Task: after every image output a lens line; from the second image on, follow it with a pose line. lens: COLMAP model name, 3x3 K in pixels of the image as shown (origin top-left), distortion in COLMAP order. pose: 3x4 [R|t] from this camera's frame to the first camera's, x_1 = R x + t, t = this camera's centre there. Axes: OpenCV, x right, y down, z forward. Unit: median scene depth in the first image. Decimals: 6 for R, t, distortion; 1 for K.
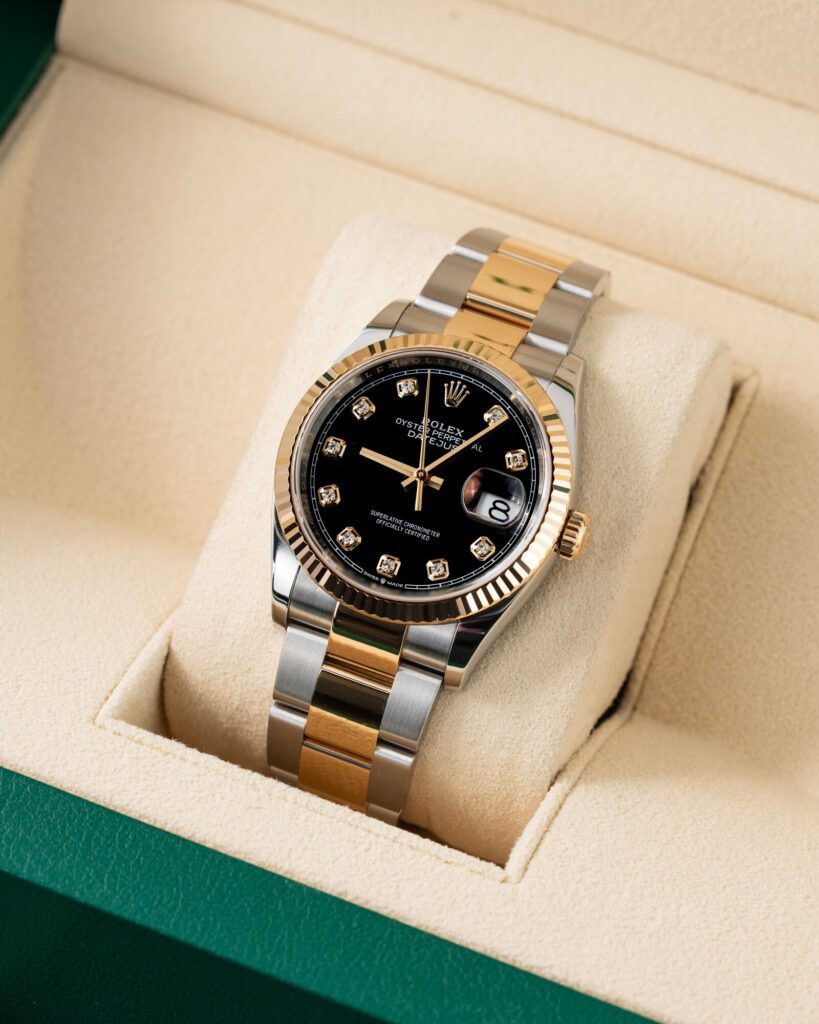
lens RADIAL K [[5035.9, 0, 387.3], [0, 5035.9, 475.4], [0, 0, 1]] dist [0.106725, 0.000000]
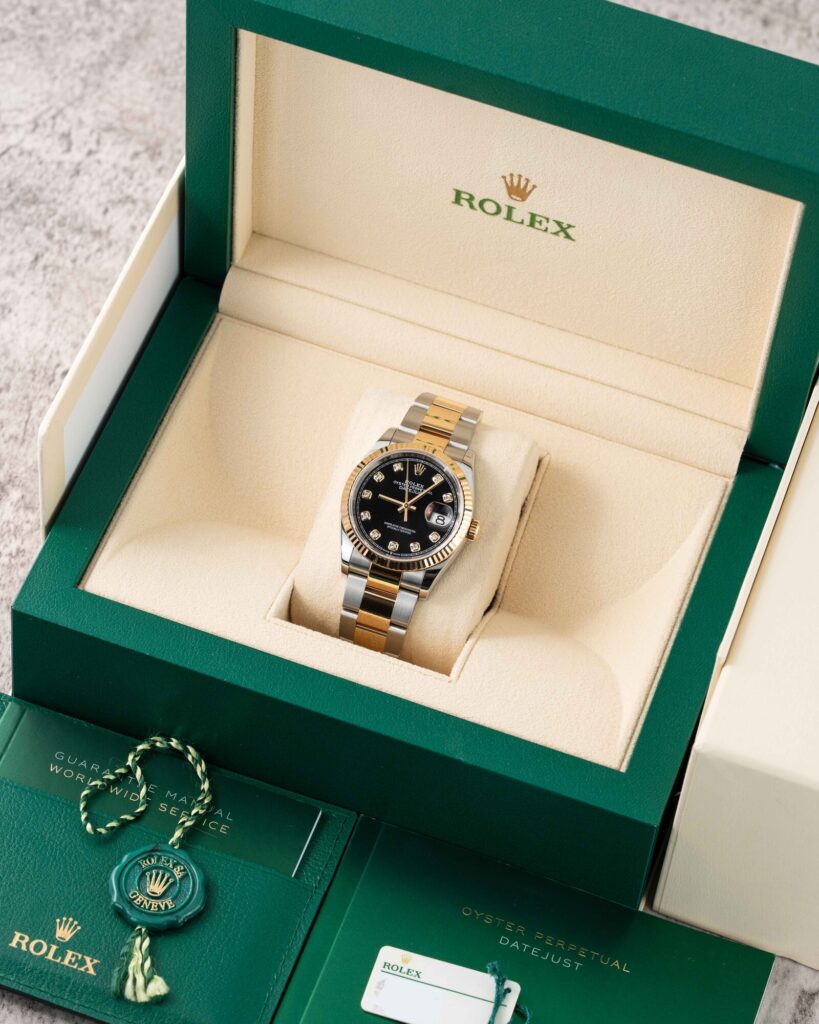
lens RADIAL K [[5035.9, 0, 410.1], [0, 5035.9, 512.8], [0, 0, 1]] dist [0.106725, 0.000000]
pose [[0.997109, -0.030843, 0.069444, -0.146383], [0.029963, 0.999457, 0.013681, -0.027365], [-0.069828, -0.011561, 0.997492, -1.239469]]
